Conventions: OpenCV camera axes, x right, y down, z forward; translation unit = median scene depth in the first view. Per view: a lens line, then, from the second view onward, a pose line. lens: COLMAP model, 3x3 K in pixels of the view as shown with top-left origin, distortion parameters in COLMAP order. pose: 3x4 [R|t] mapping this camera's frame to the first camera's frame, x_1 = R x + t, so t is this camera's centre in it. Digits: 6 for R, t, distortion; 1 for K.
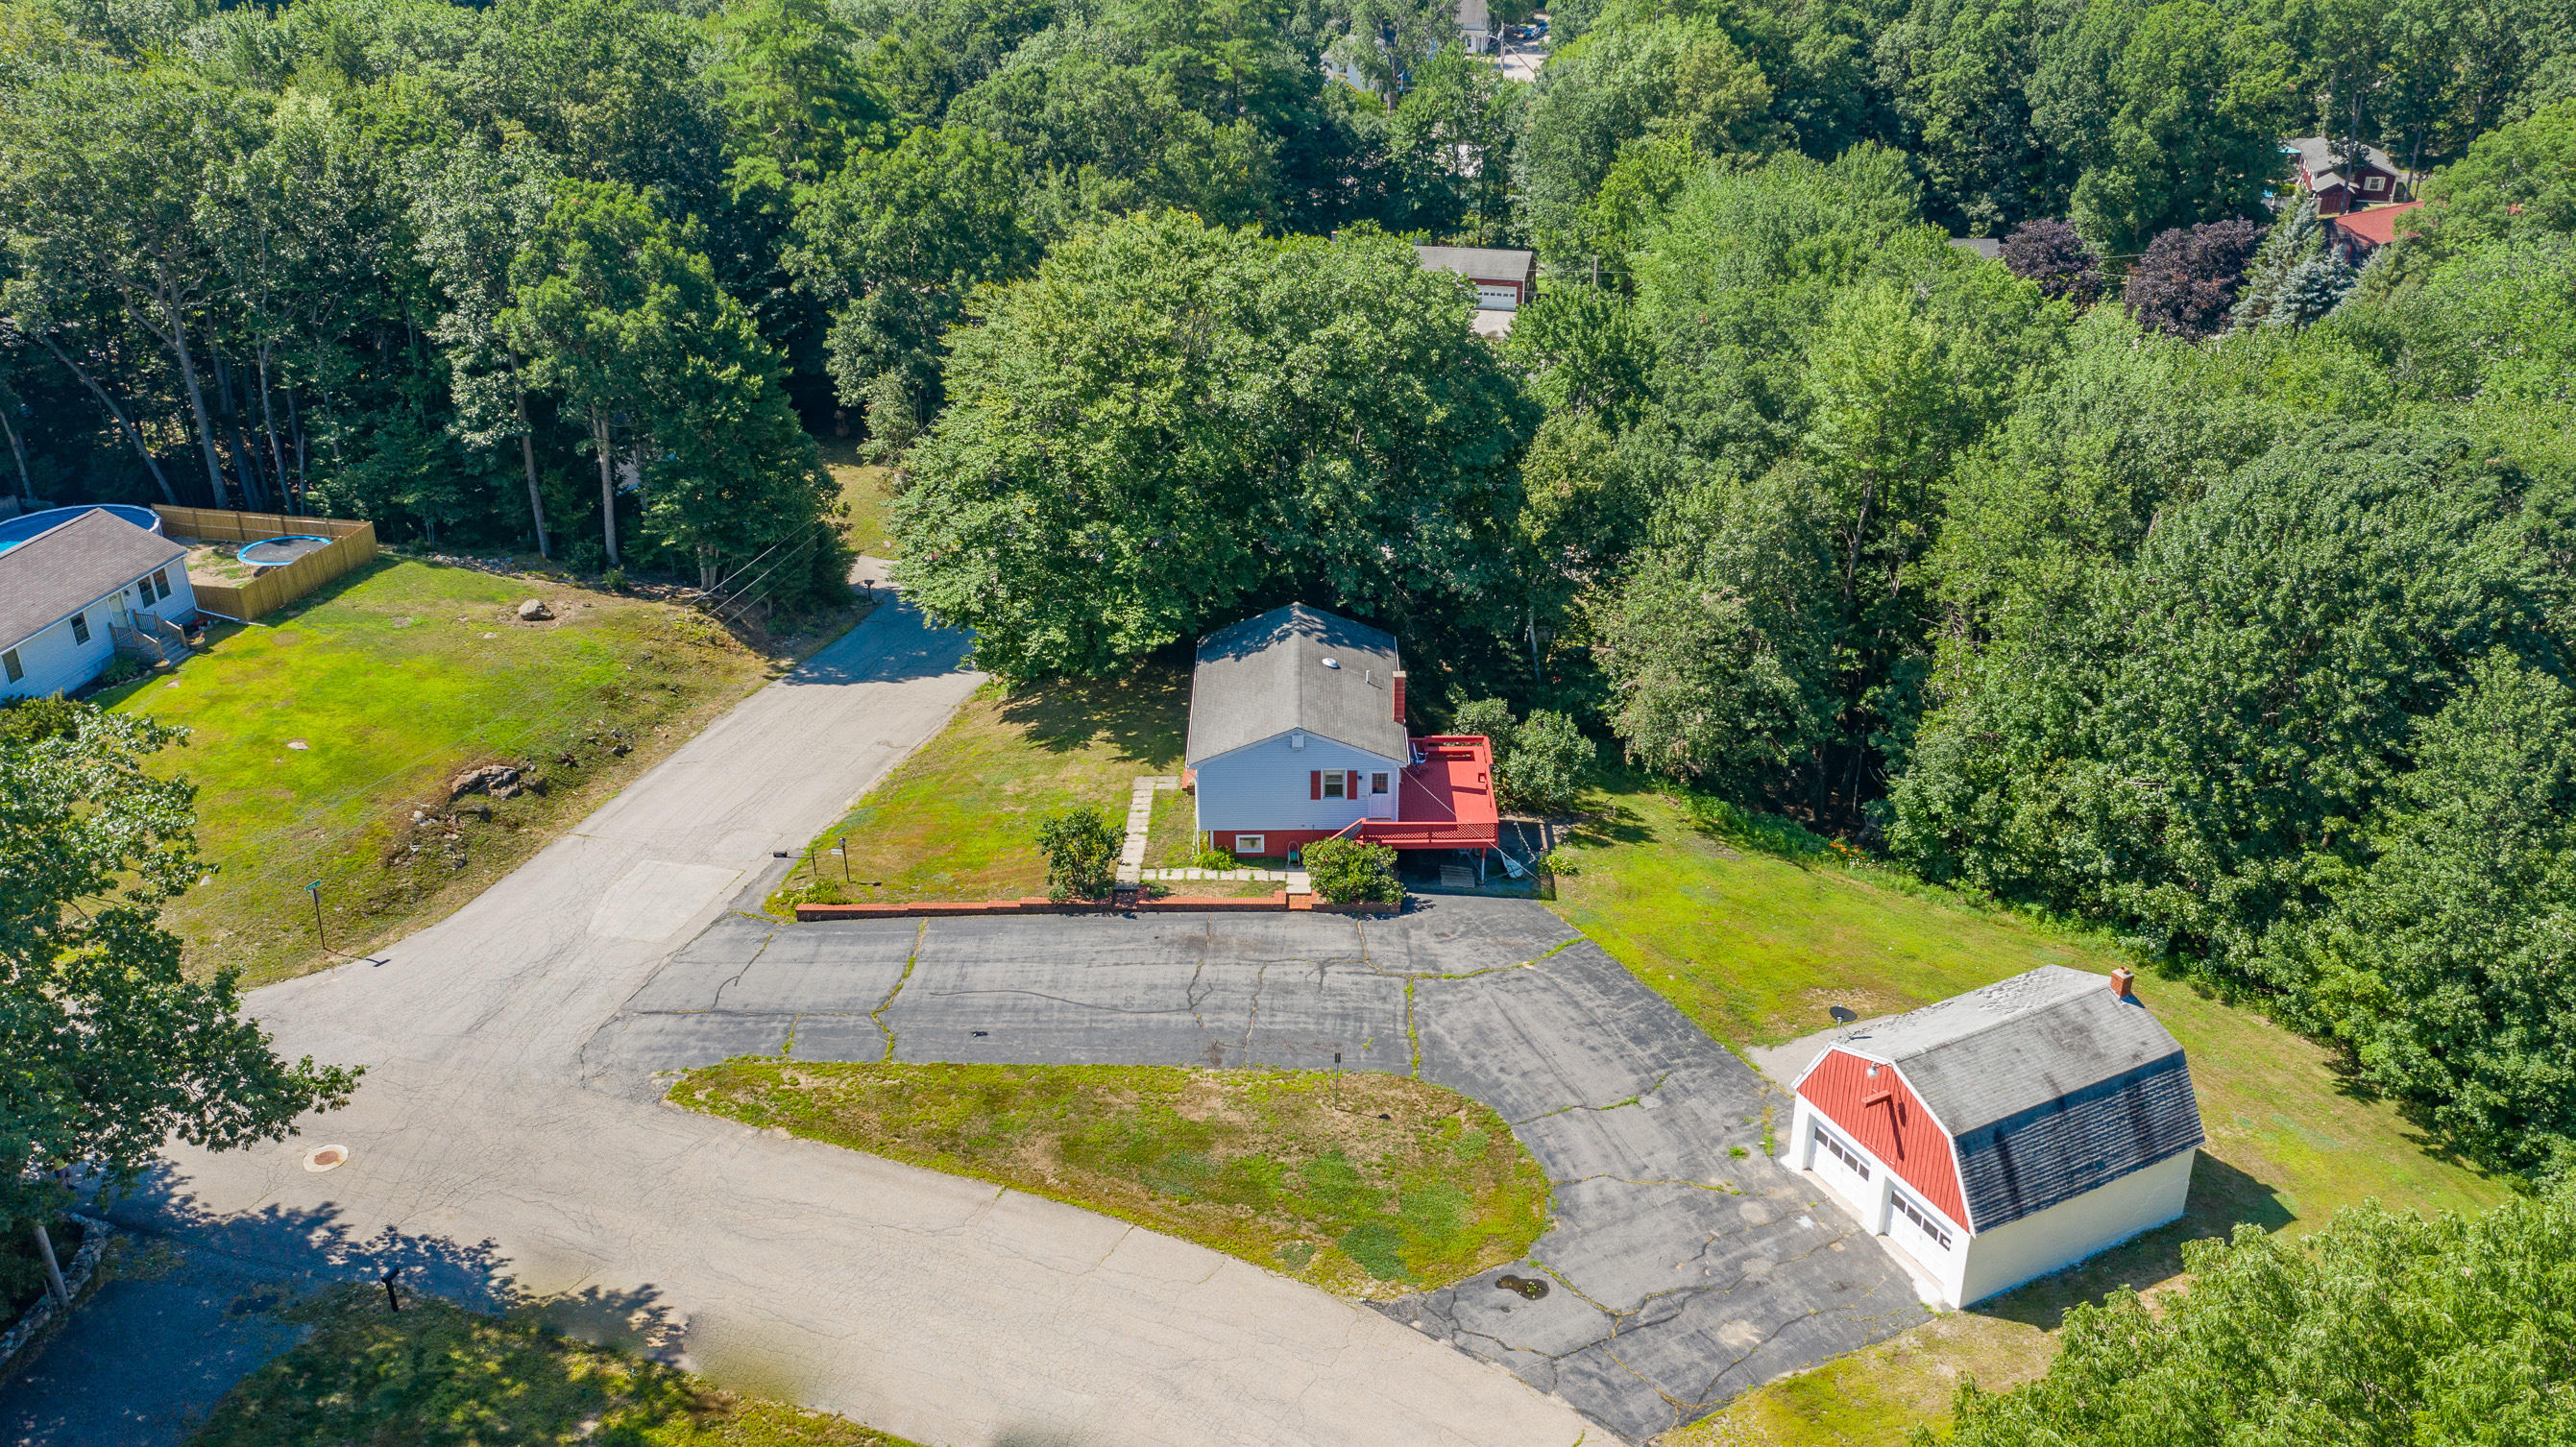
lens RADIAL K [[2052.1, 0, 1267.0], [0, 2052.1, 707.9], [0, 0, 1]] dist [-0.010980, 0.003735]
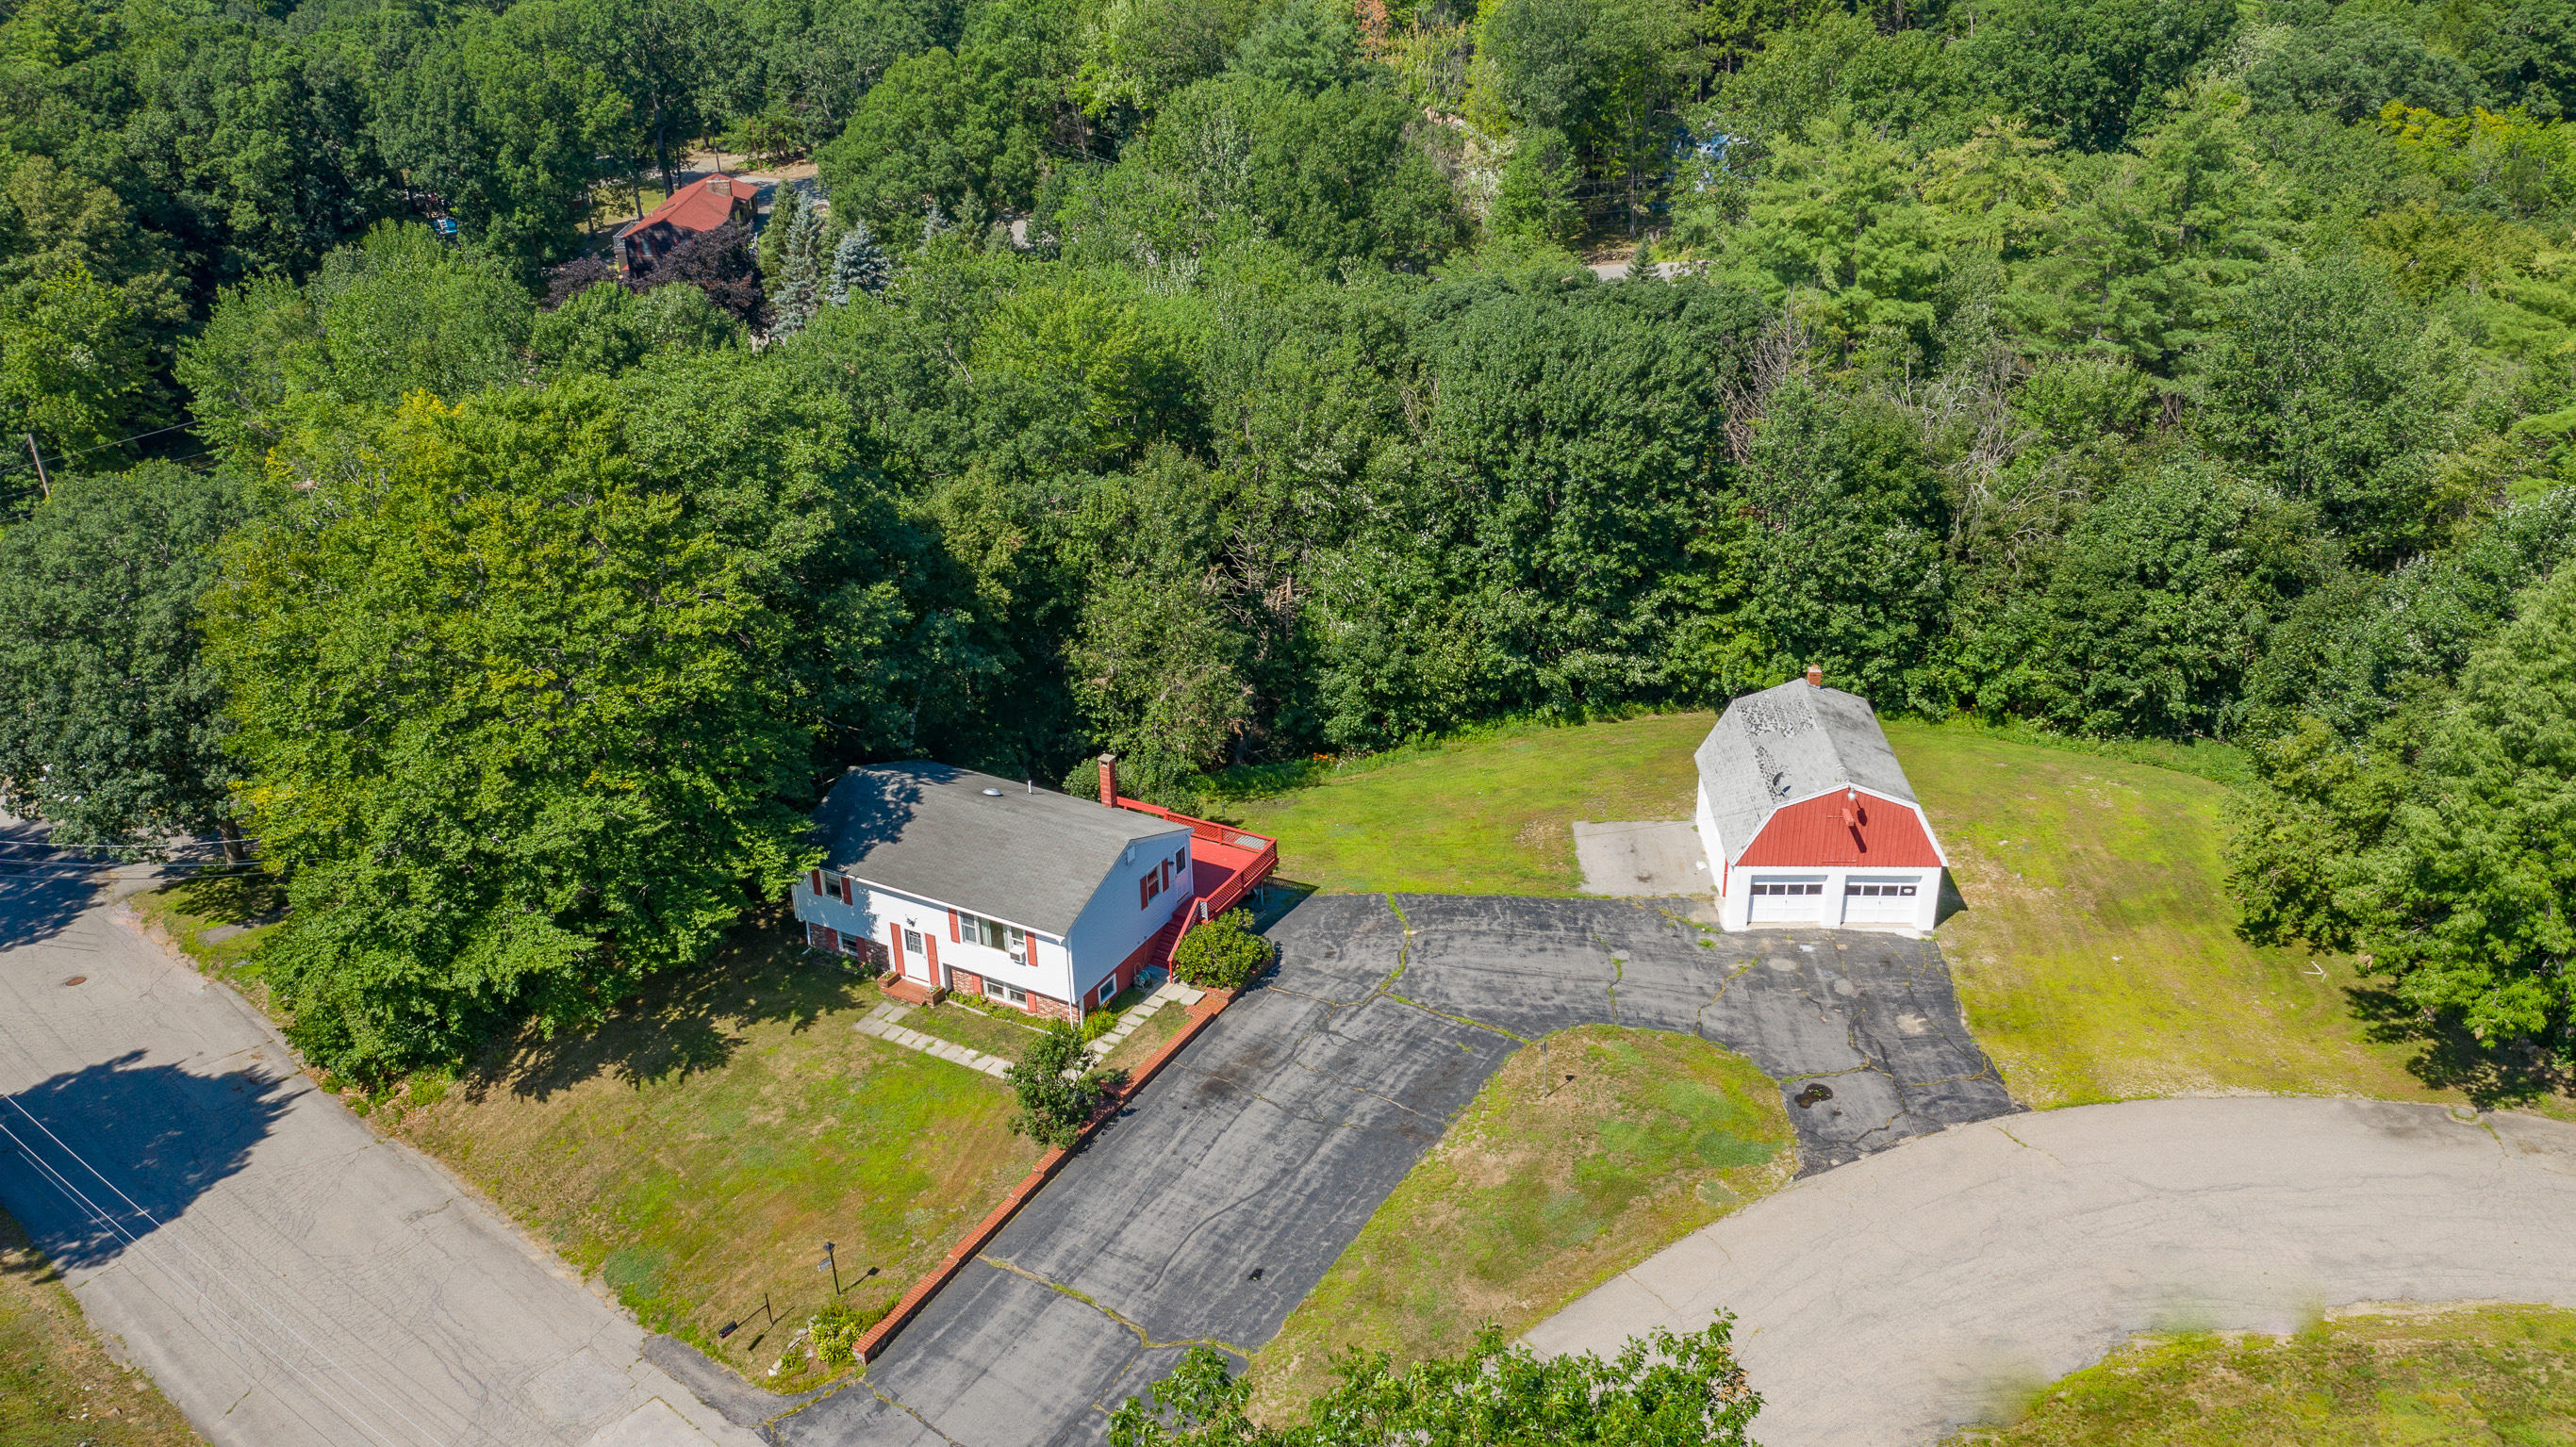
lens RADIAL K [[2052.2, 0, 1267.0], [0, 2052.2, 707.9], [0, 0, 1]] dist [-0.010980, 0.003735]
pose [[0.481475, -0.372102, 0.793550, -0.648063], [0.393231, 0.900873, 0.183840, -0.184122], [-0.783295, 0.223534, 0.580070, 0.407888]]
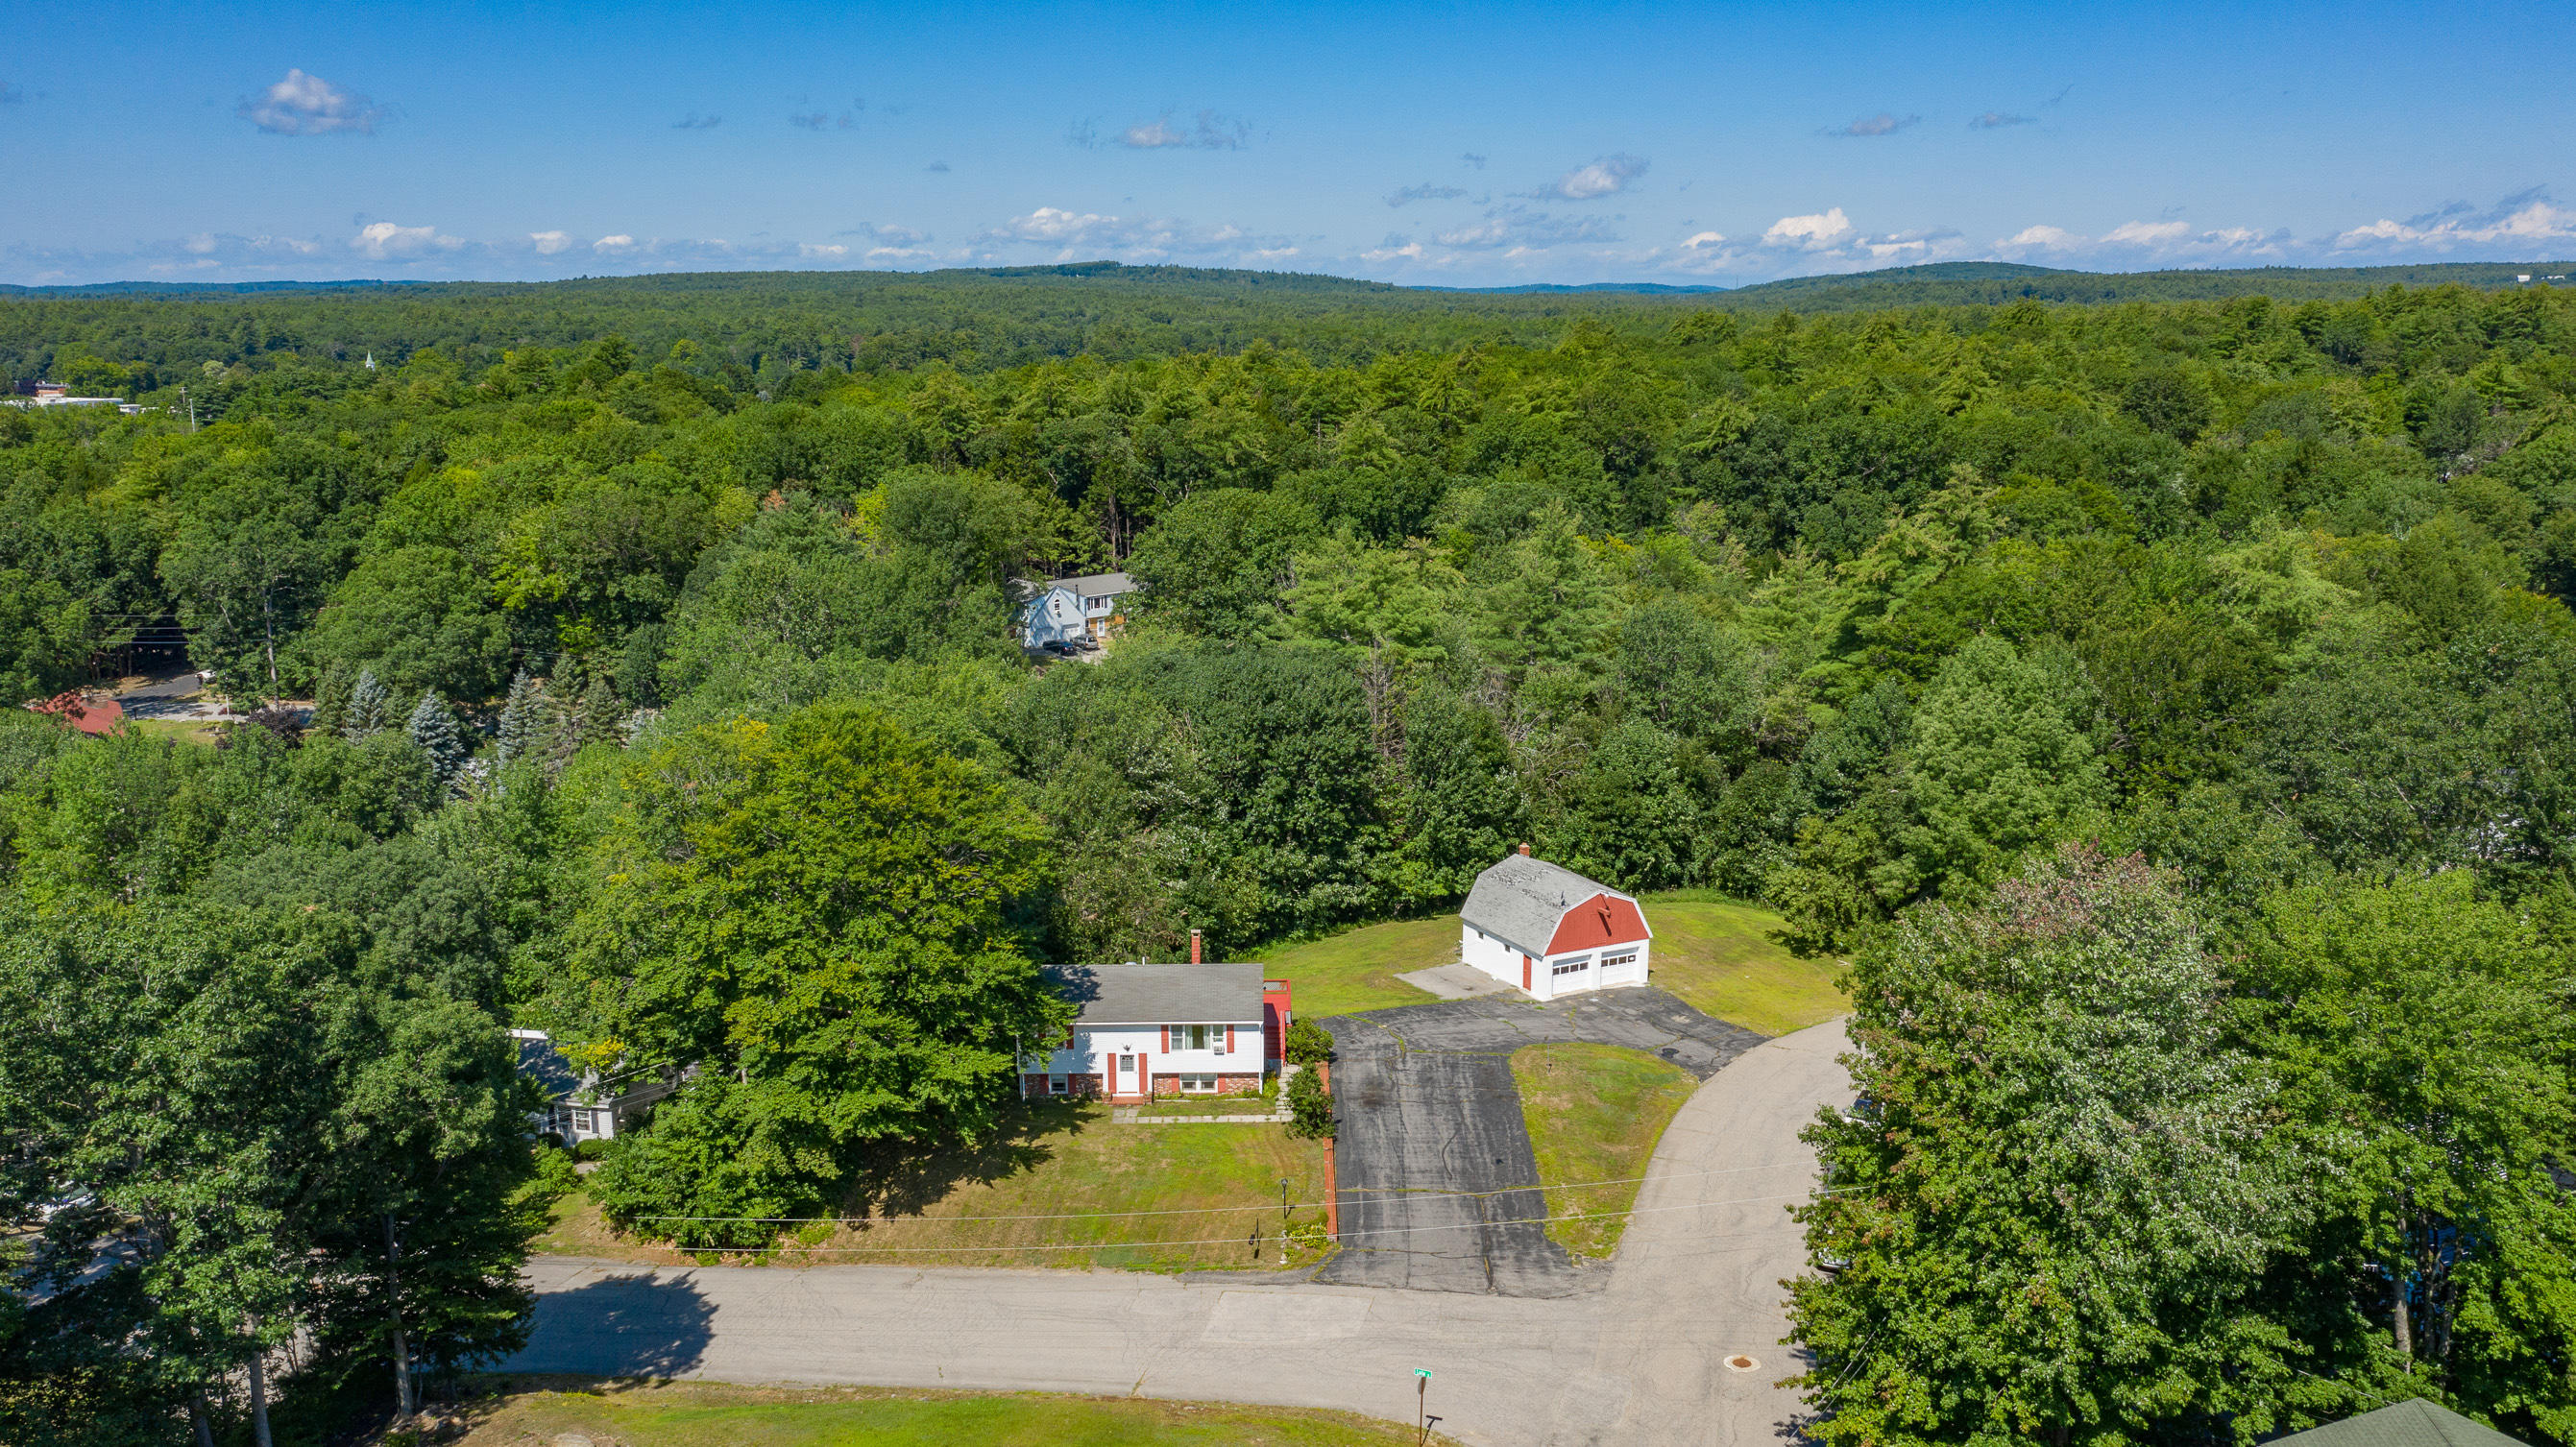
lens RADIAL K [[2109.7, 0, 1267.5], [0, 2109.7, 721.3], [0, 0, 1]] dist [-0.004105, 0.001858]
pose [[-0.015623, -0.182823, 0.983022, -1.318466], [0.434757, 0.884099, 0.171335, -0.367557], [-0.900412, 0.430052, 0.065672, 0.826415]]
